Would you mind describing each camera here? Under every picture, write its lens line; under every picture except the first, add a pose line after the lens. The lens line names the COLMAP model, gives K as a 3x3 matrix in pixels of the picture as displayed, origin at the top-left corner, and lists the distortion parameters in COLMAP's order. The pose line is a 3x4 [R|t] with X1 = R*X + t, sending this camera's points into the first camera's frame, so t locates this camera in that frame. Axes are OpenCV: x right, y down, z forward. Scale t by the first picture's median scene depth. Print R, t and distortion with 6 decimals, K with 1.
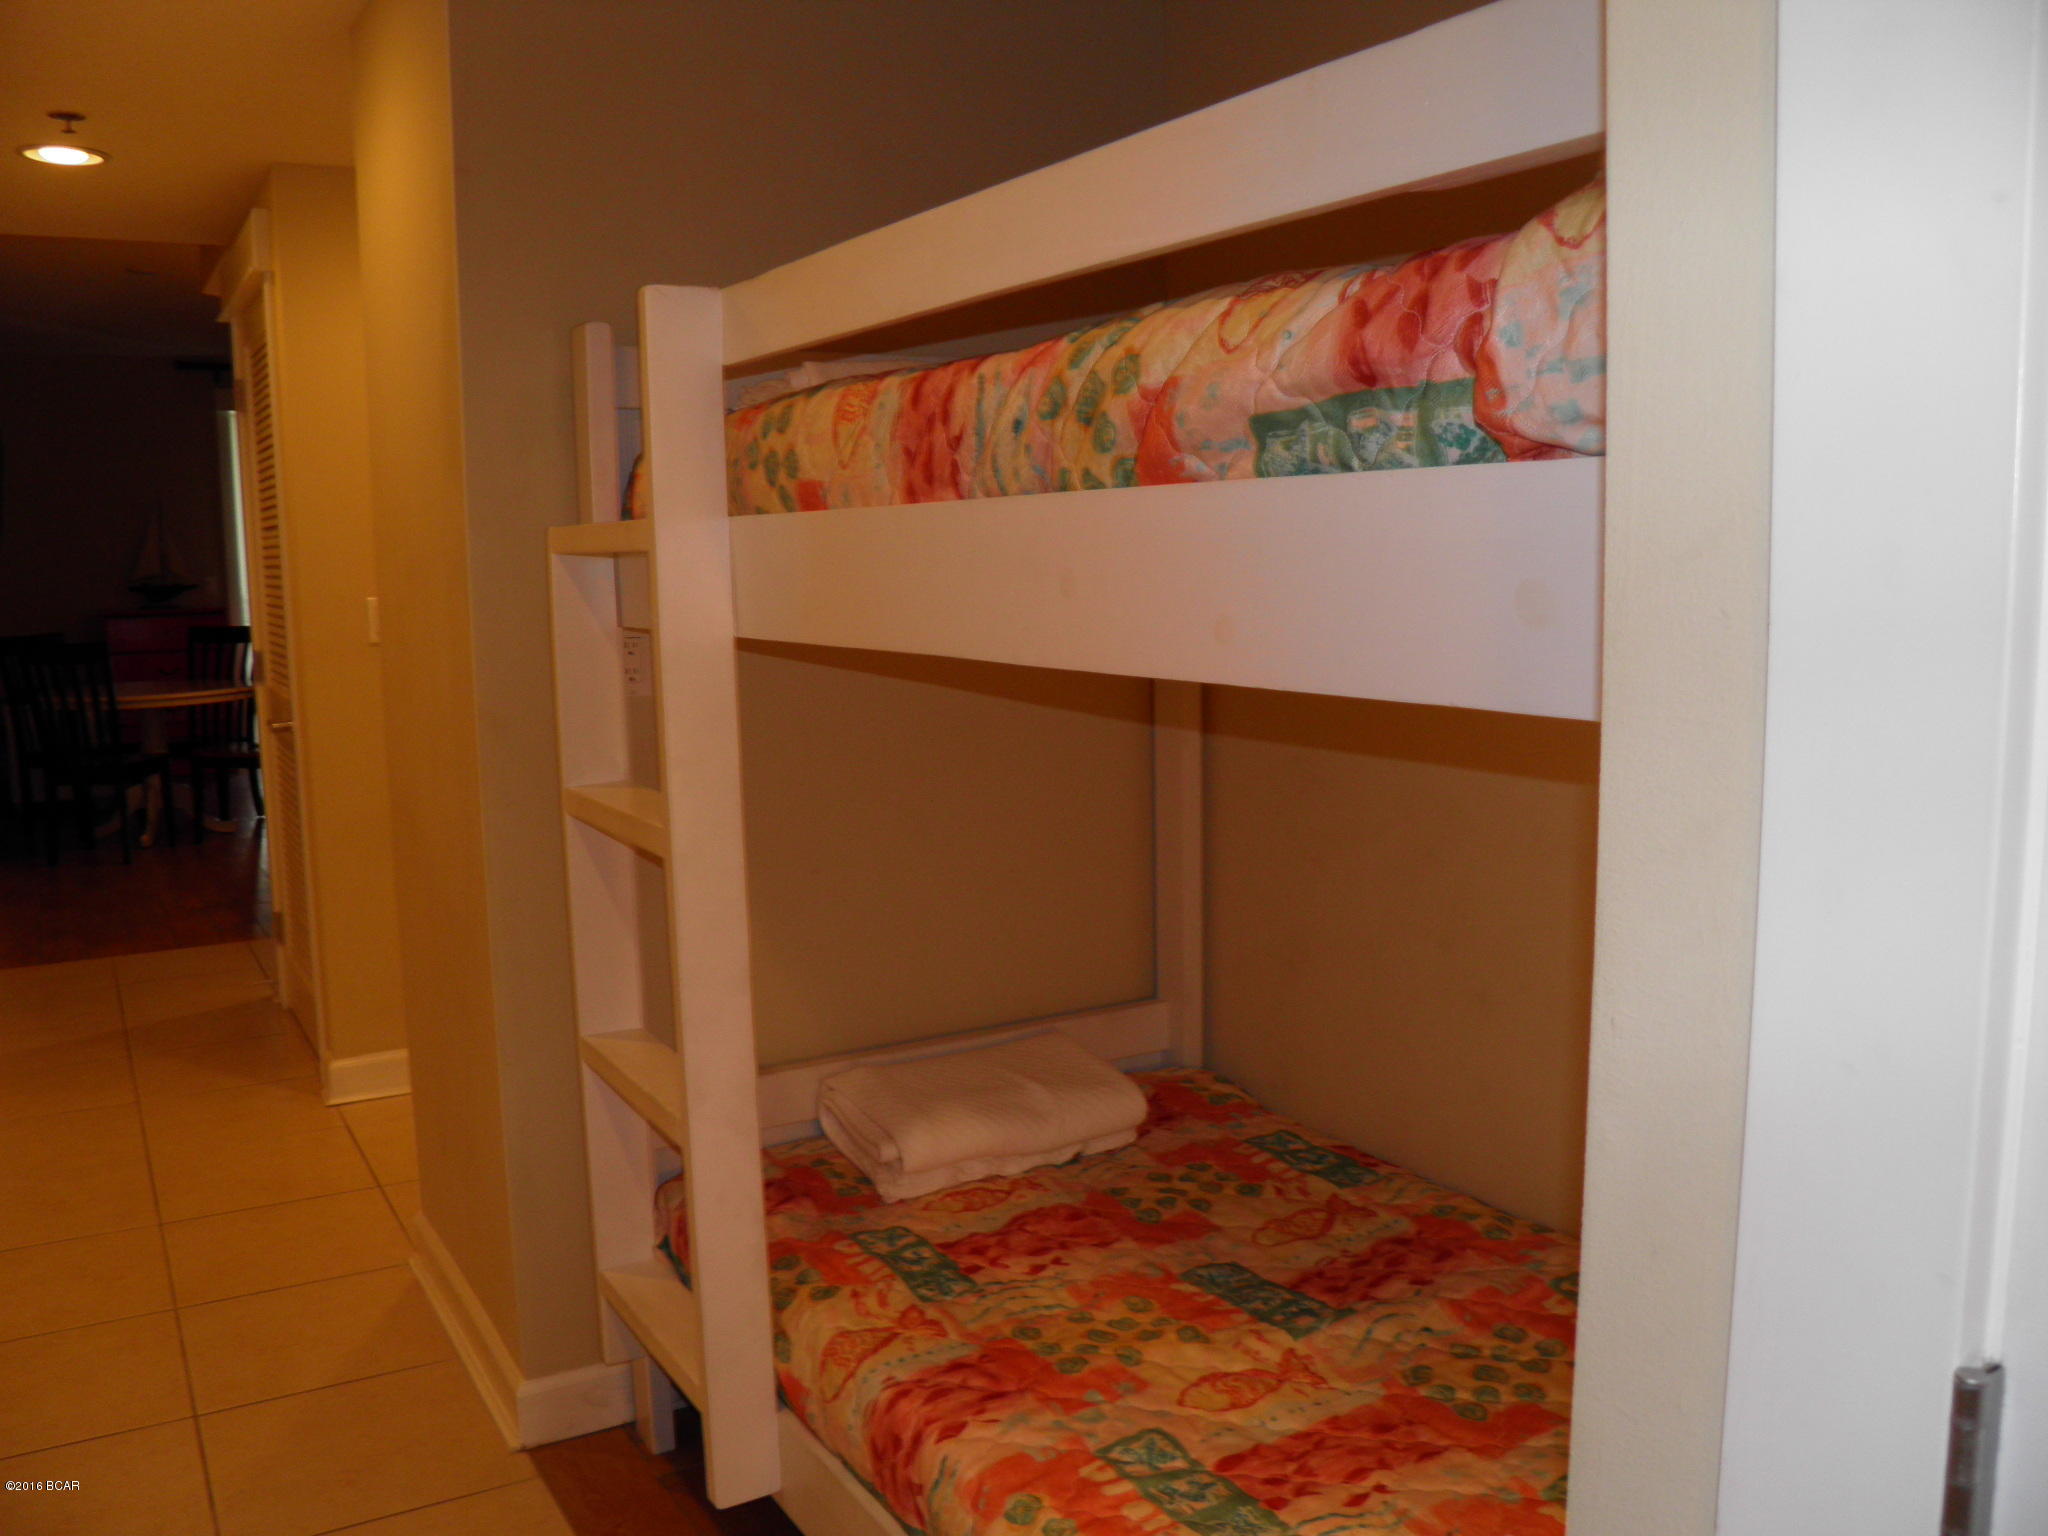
lens RADIAL K [[1697.8, 0, 1023.3], [0, 1697.8, 768.5], [0, 0, 1]] dist [-0.148455, 0.103161]
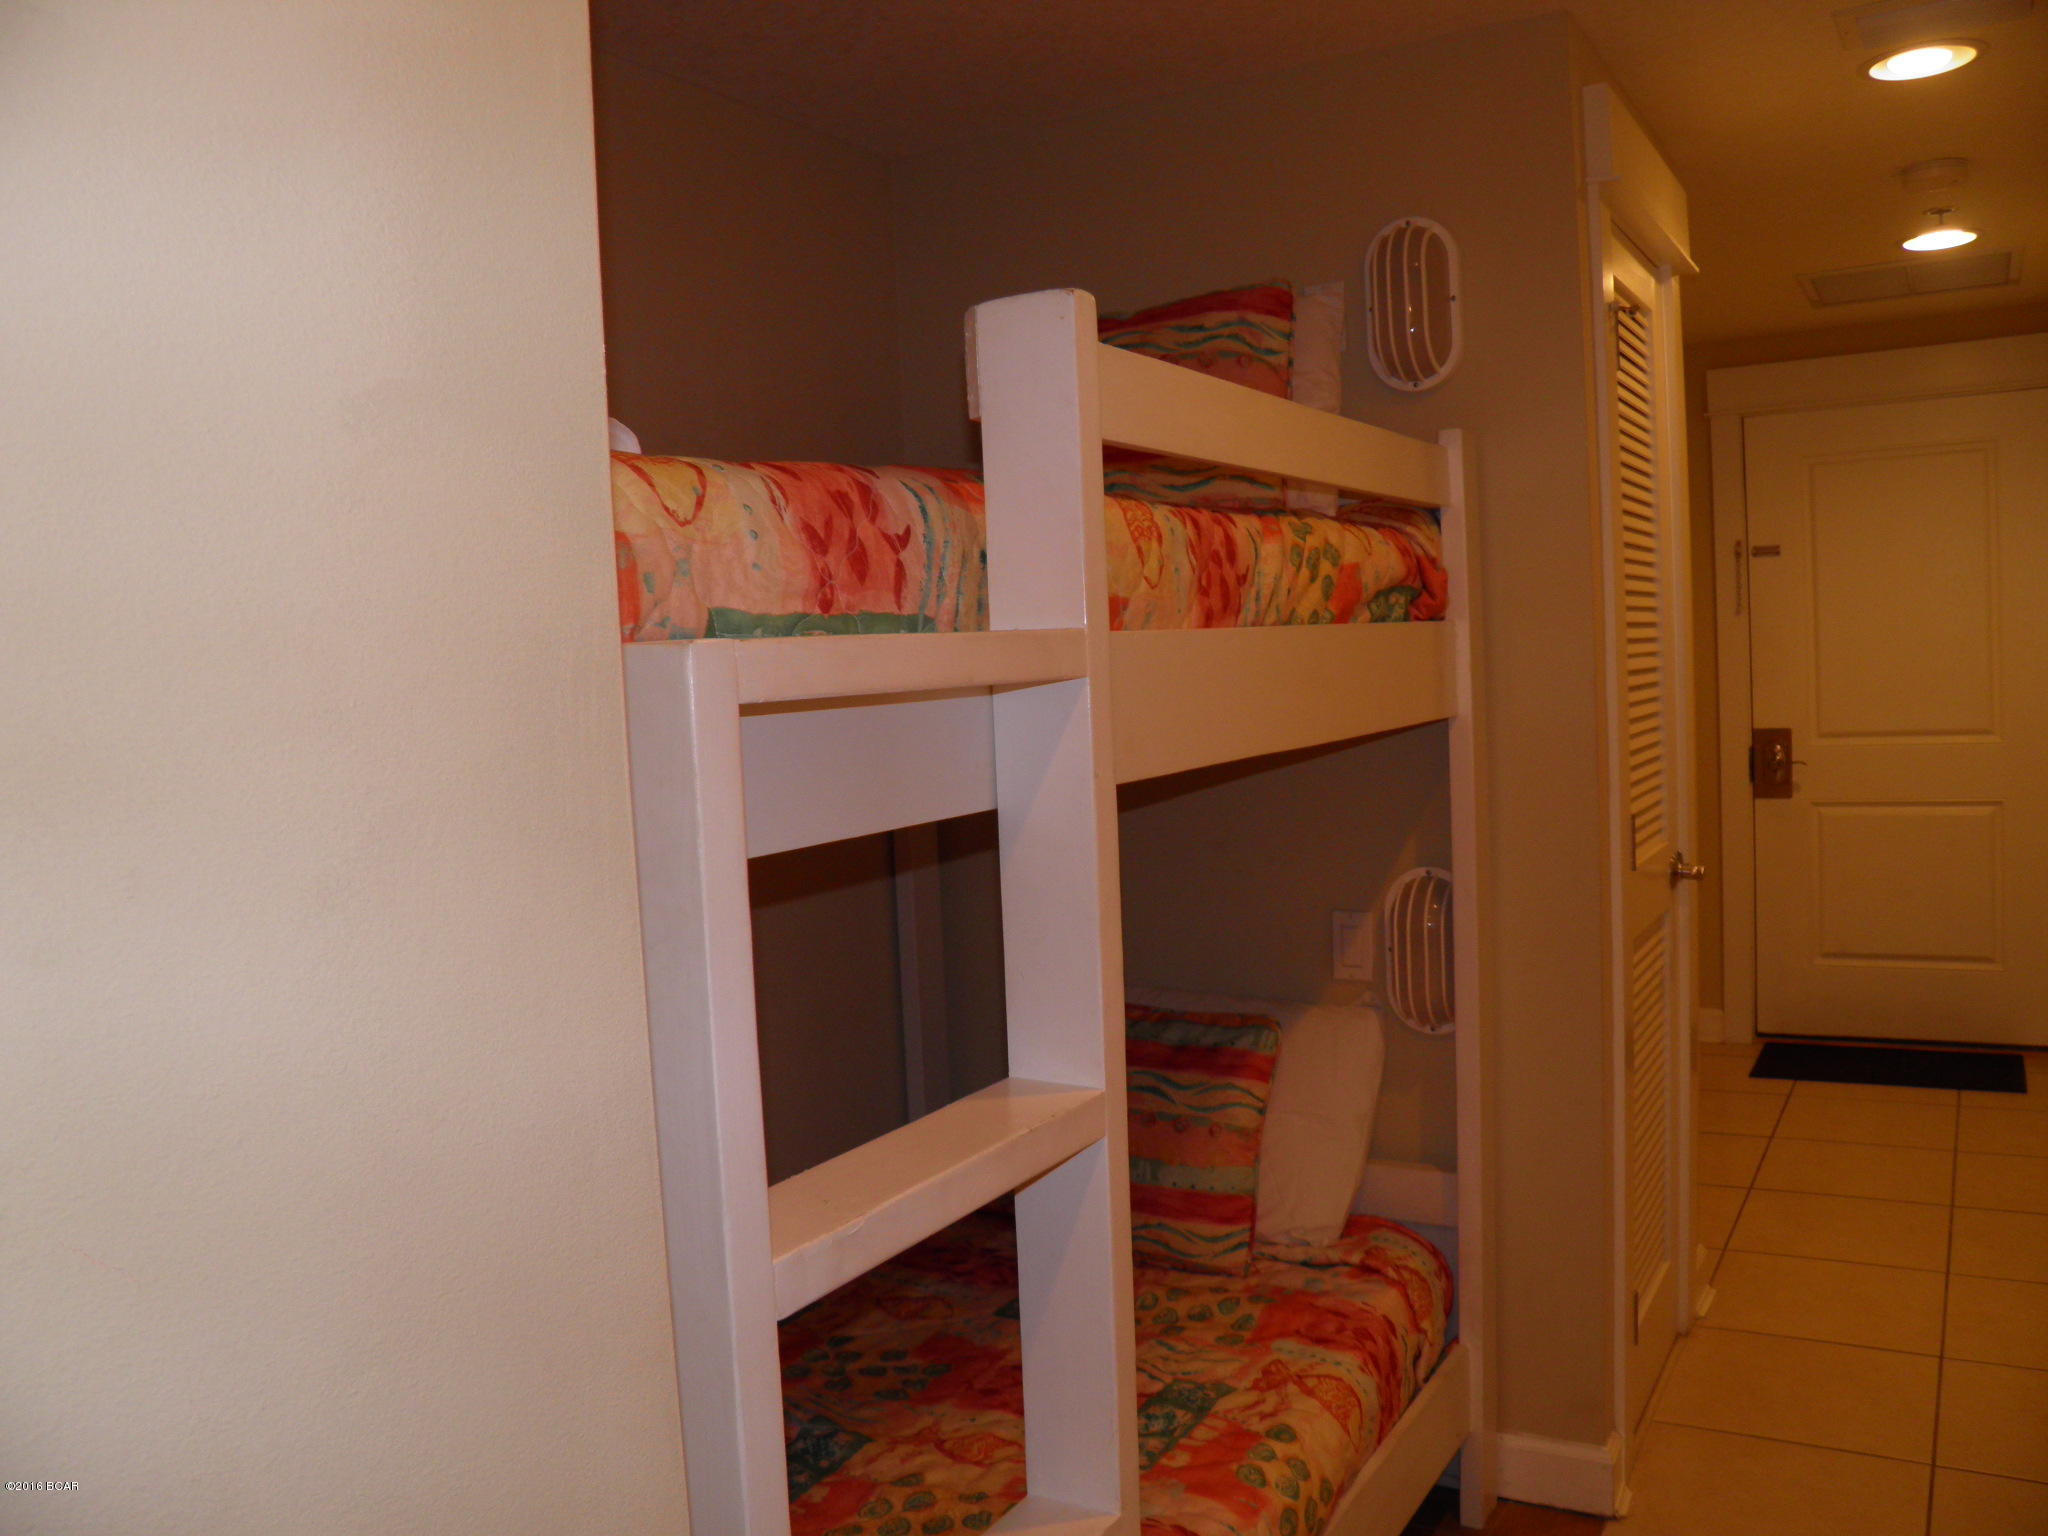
lens RADIAL K [[1697.8, 0, 989.8], [0, 1697.8, 756.6], [0, 0, 1]] dist [-0.148455, 0.103161]
pose [[-0.477594, -0.002355, 0.878578, -0.957701], [0.179411, 0.978663, 0.100151, -0.210428], [-0.860067, 0.205458, -0.466981, 1.650183]]
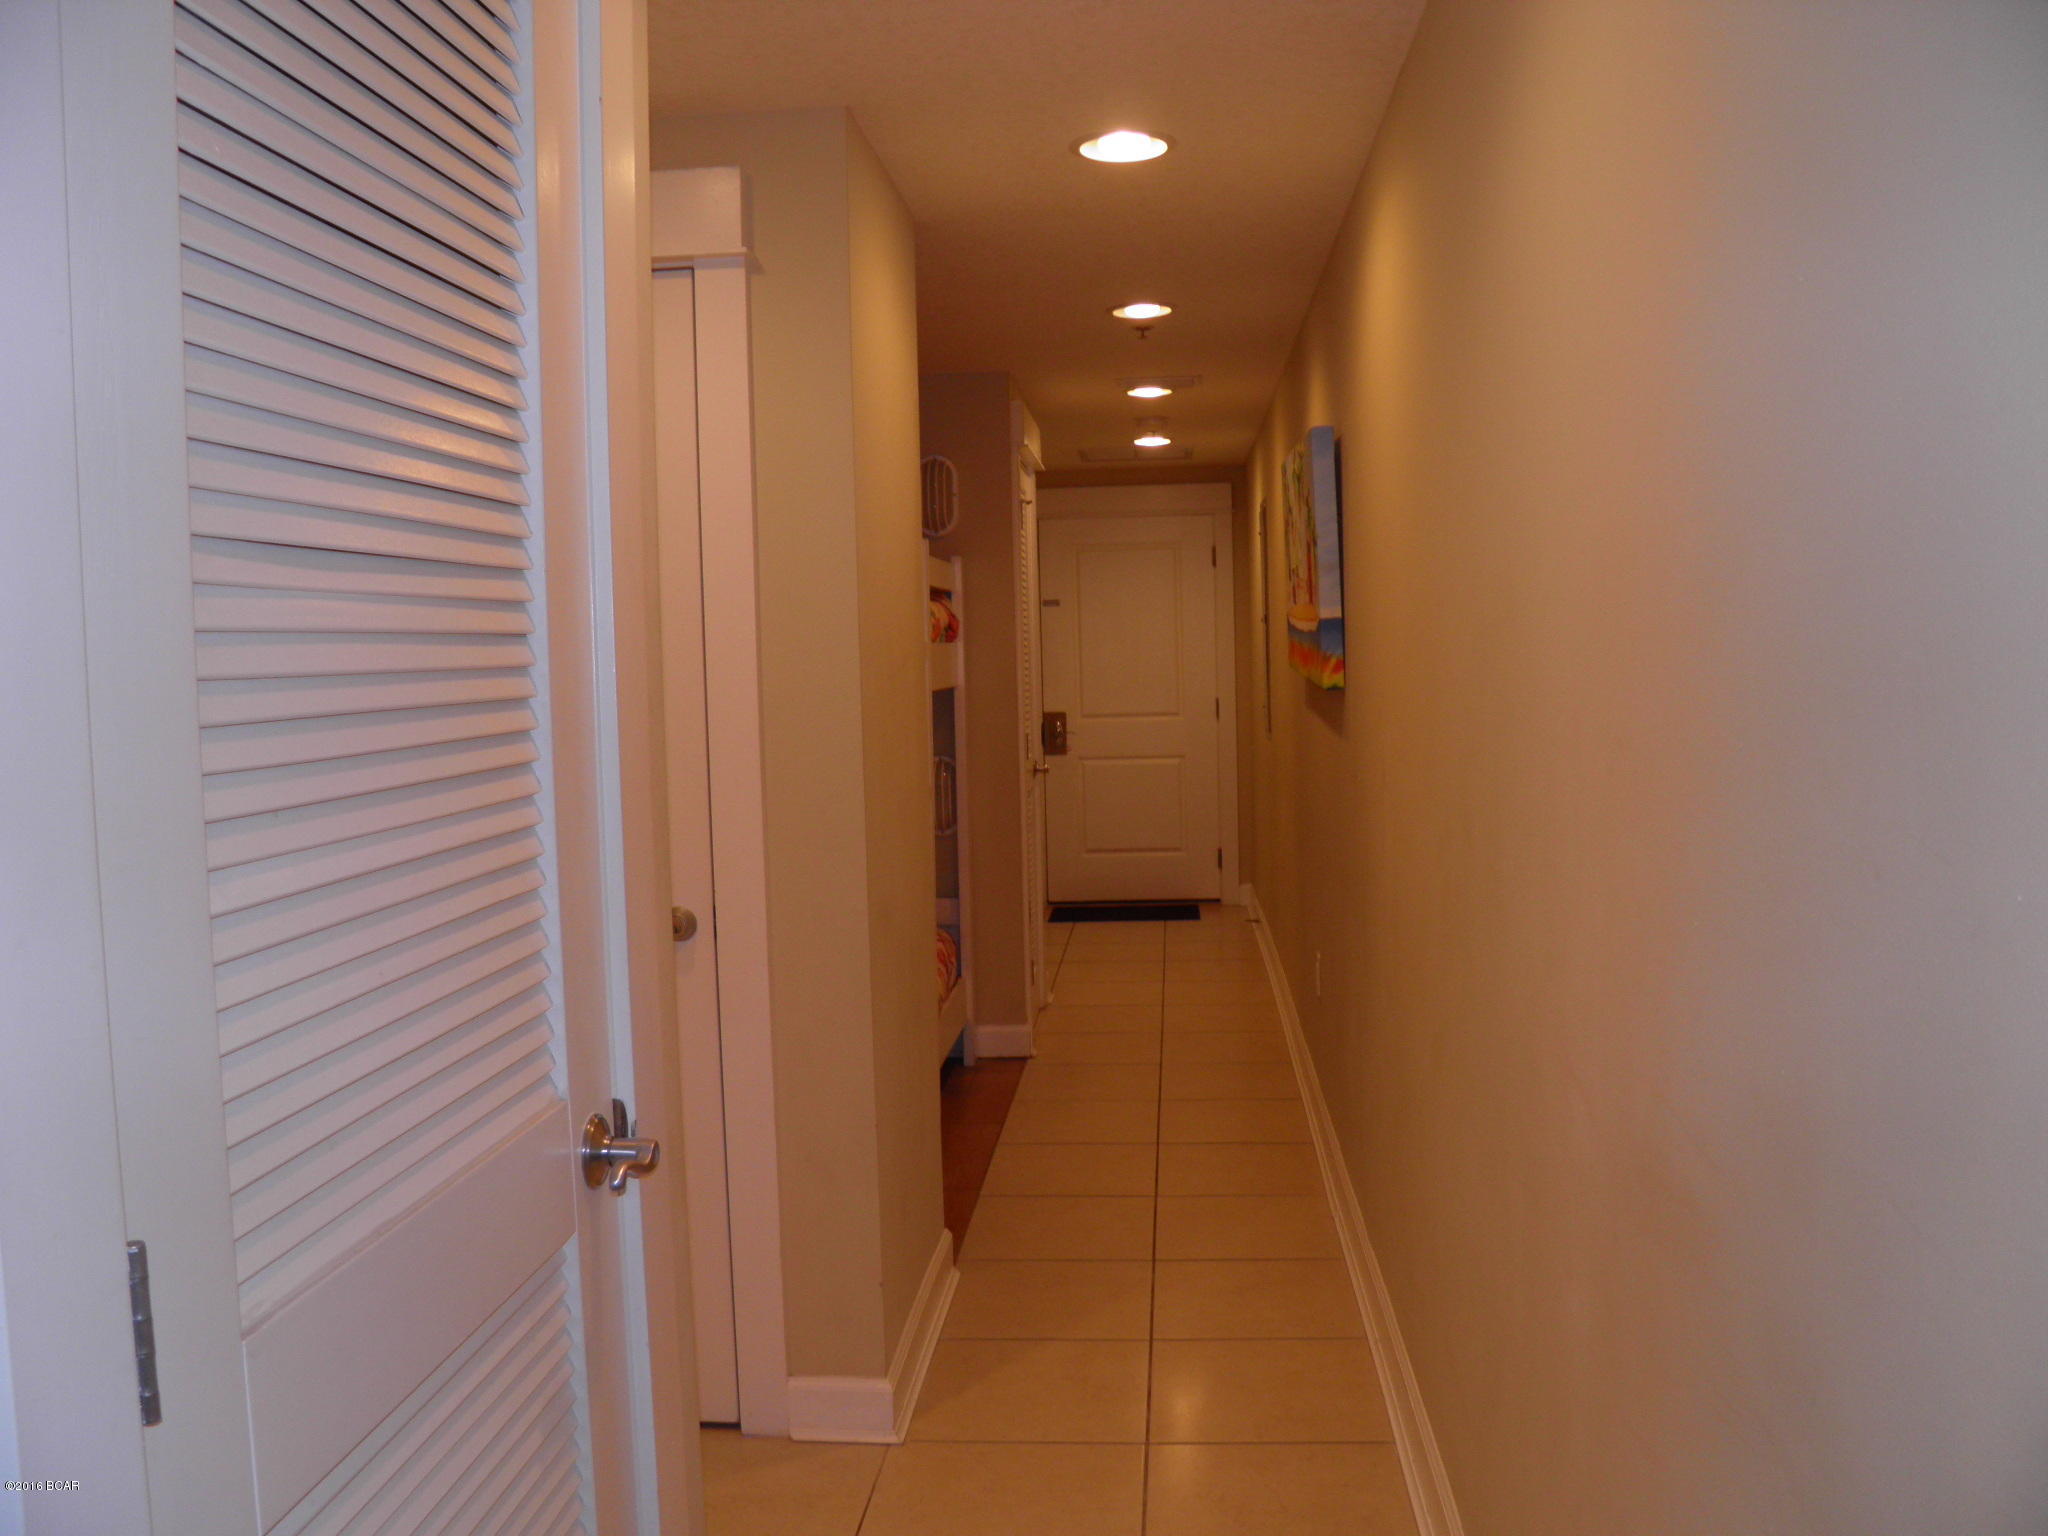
lens RADIAL K [[1697.8, 0, 1030.7], [0, 1697.8, 767.4], [0, 0, 1]] dist [-0.148455, 0.103161]
pose [[-0.819764, 0.007679, 0.572650, -1.924959], [0.126068, 0.977803, 0.167358, -0.415772], [-0.558654, 0.209387, -0.802535, 3.311847]]
